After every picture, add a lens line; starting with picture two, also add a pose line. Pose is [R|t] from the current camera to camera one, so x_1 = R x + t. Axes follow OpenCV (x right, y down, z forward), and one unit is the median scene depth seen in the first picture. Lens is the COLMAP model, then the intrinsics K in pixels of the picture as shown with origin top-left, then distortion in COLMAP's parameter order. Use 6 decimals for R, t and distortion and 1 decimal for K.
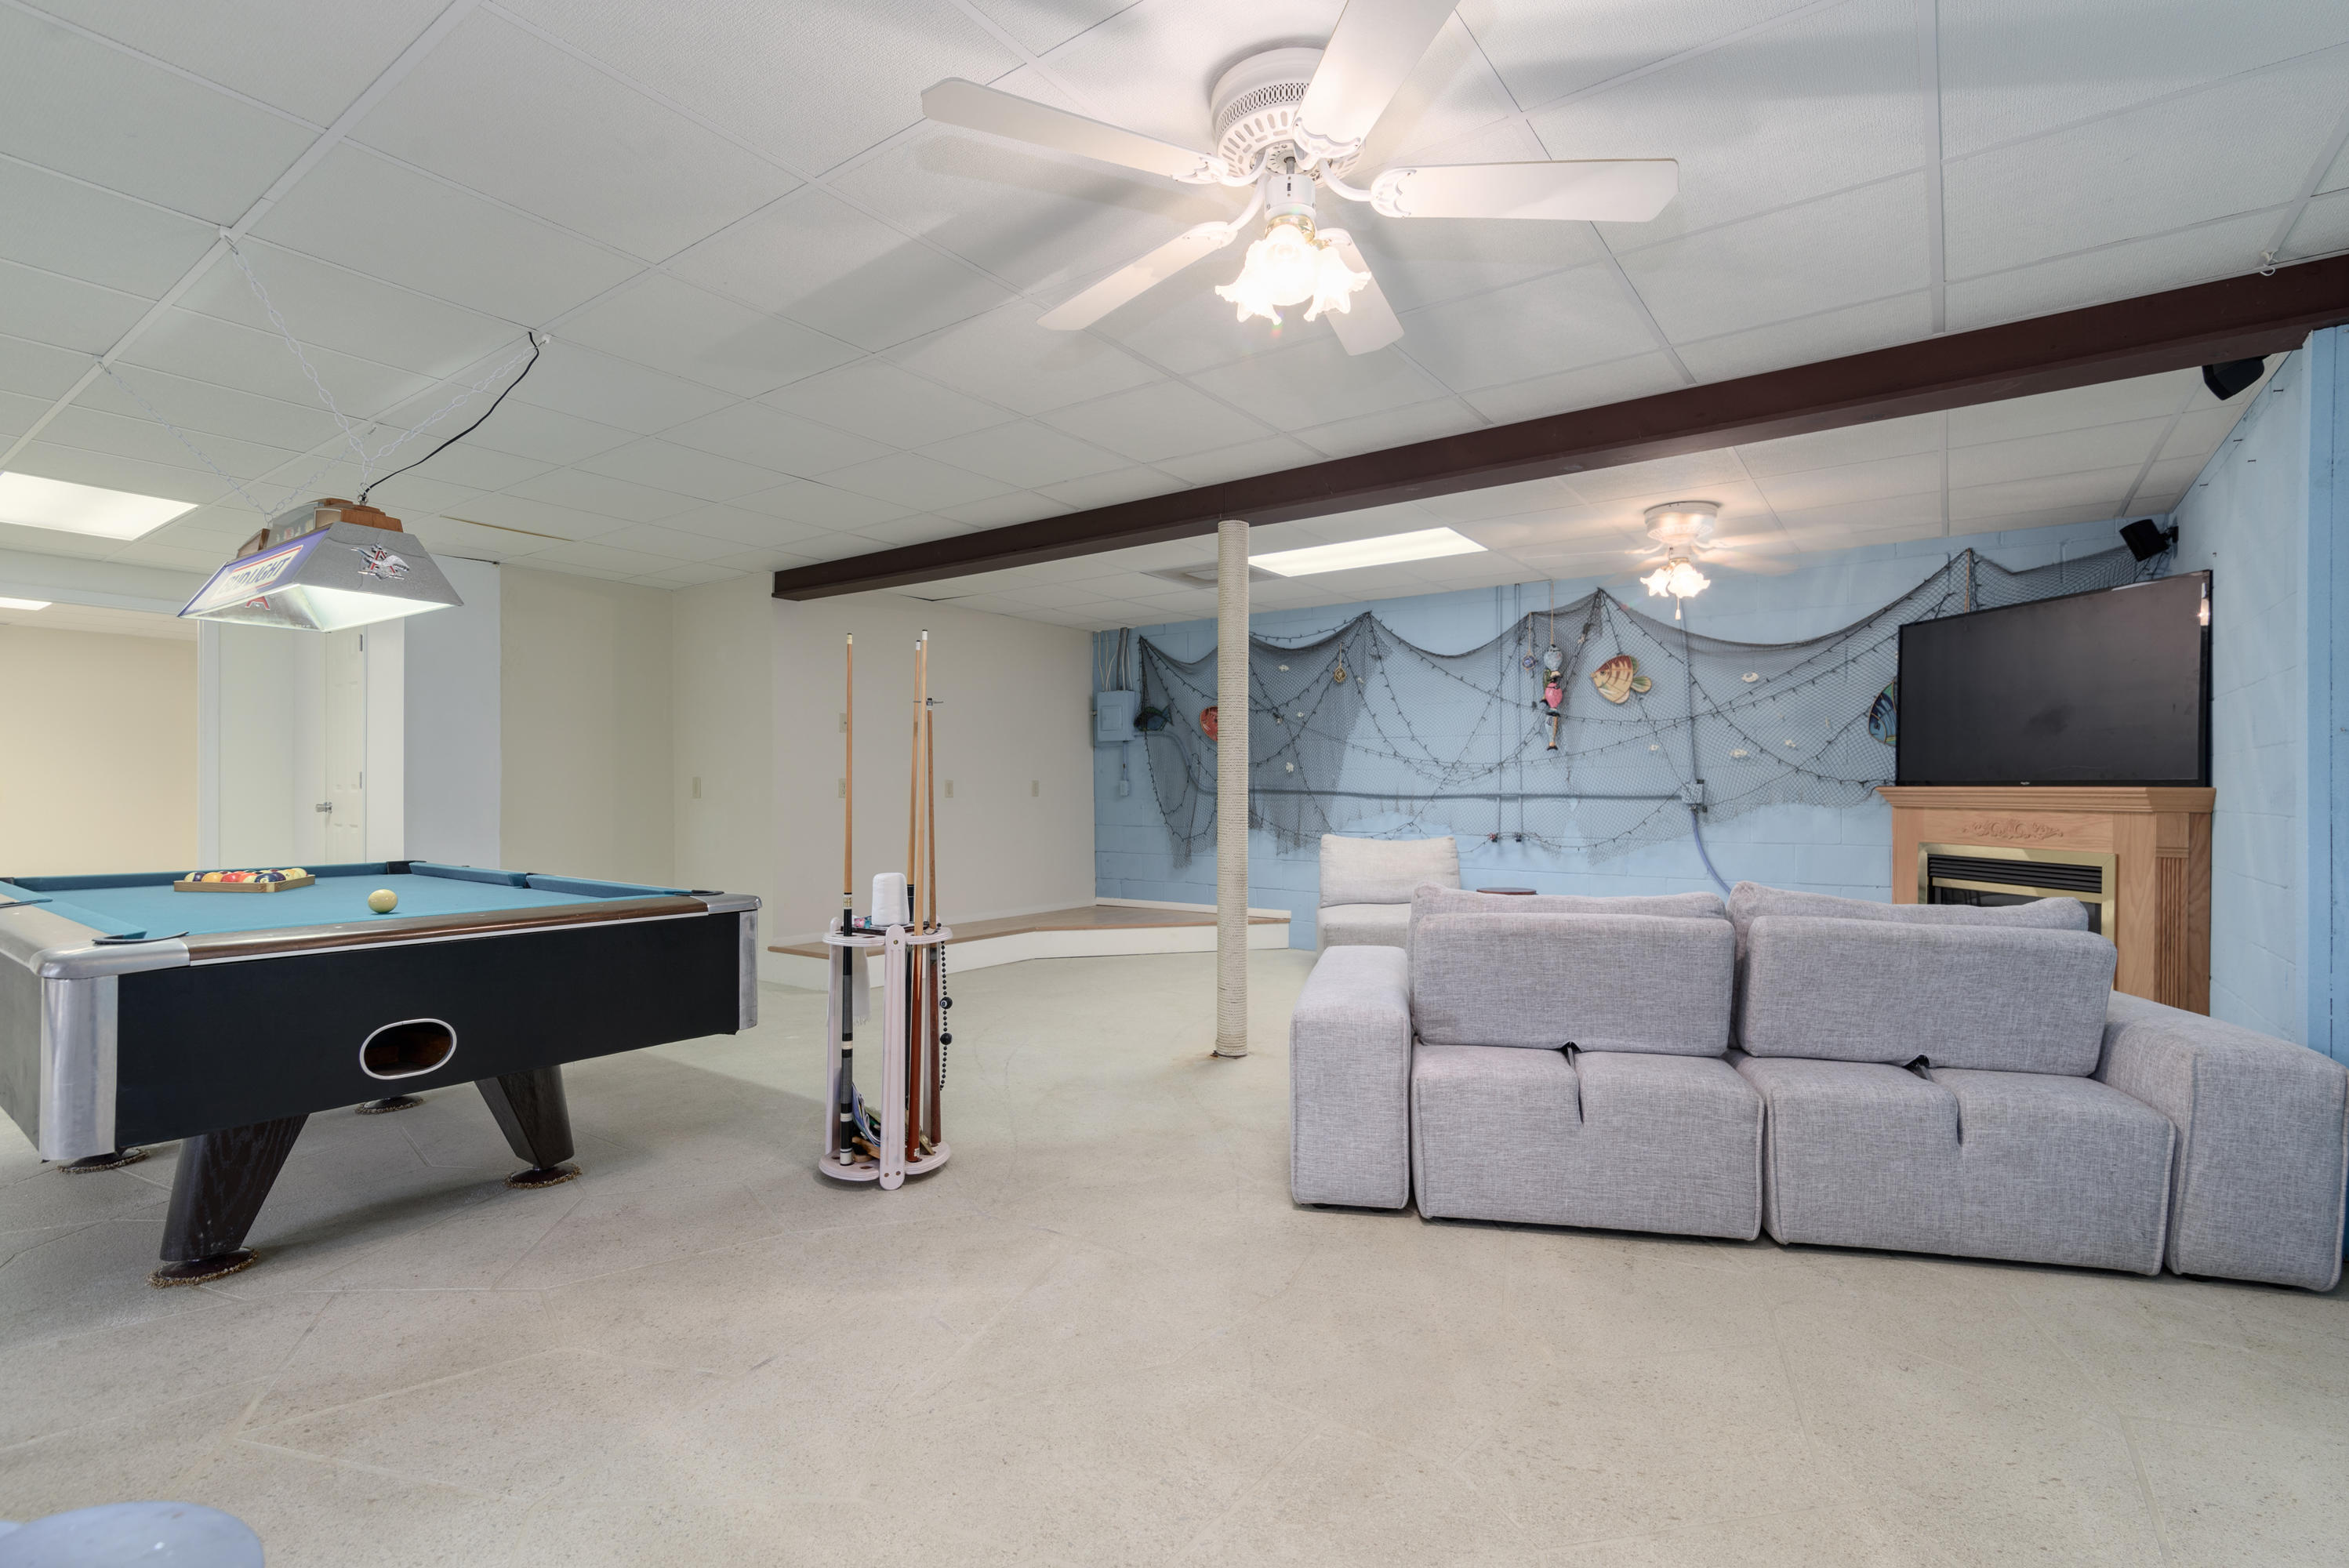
lens RADIAL K [[1063.3, 0, 1179.3], [0, 1063.3, 798.2], [0, 0, 1]] dist [0.011733, -0.001227]
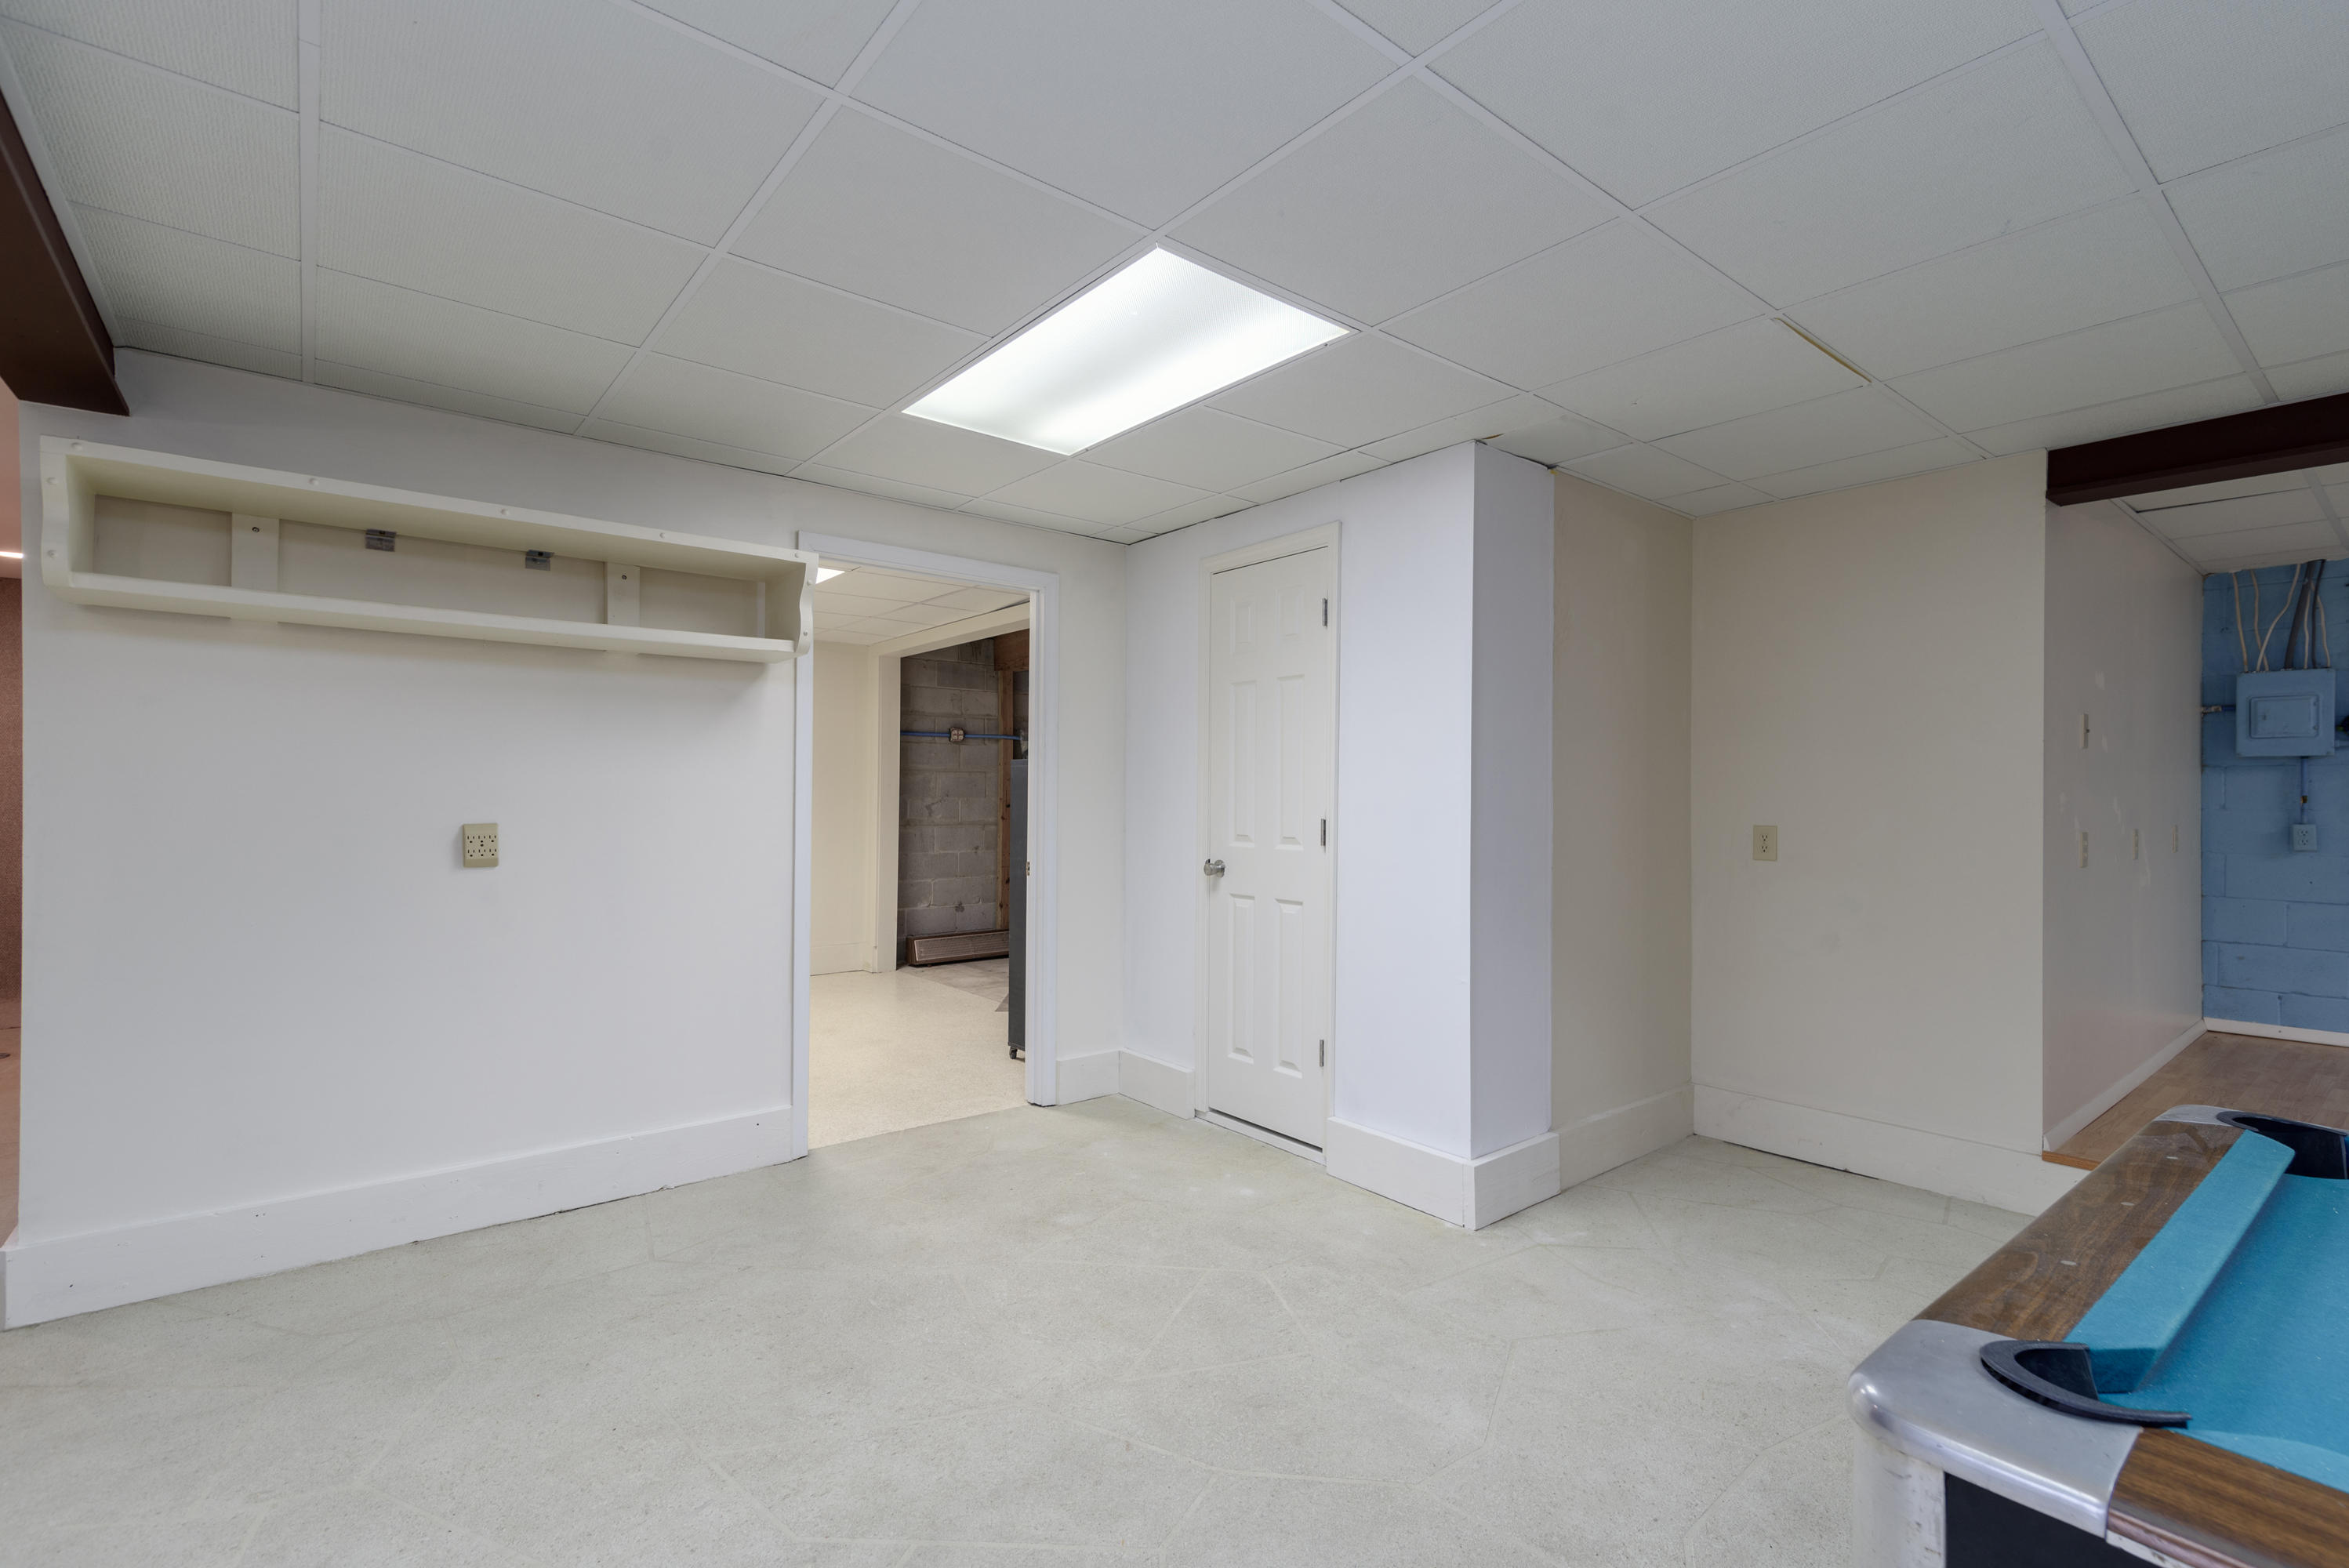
lens RADIAL K [[1063.3, 0, 1177.4], [0, 1063.3, 791.0], [0, 0, 1]] dist [0.011733, -0.001227]
pose [[0.966639, 0.007888, -0.256020, -0.493344], [-0.008771, 0.999959, -0.002310, -0.028112], [0.255991, 0.004478, 0.966669, 0.276287]]
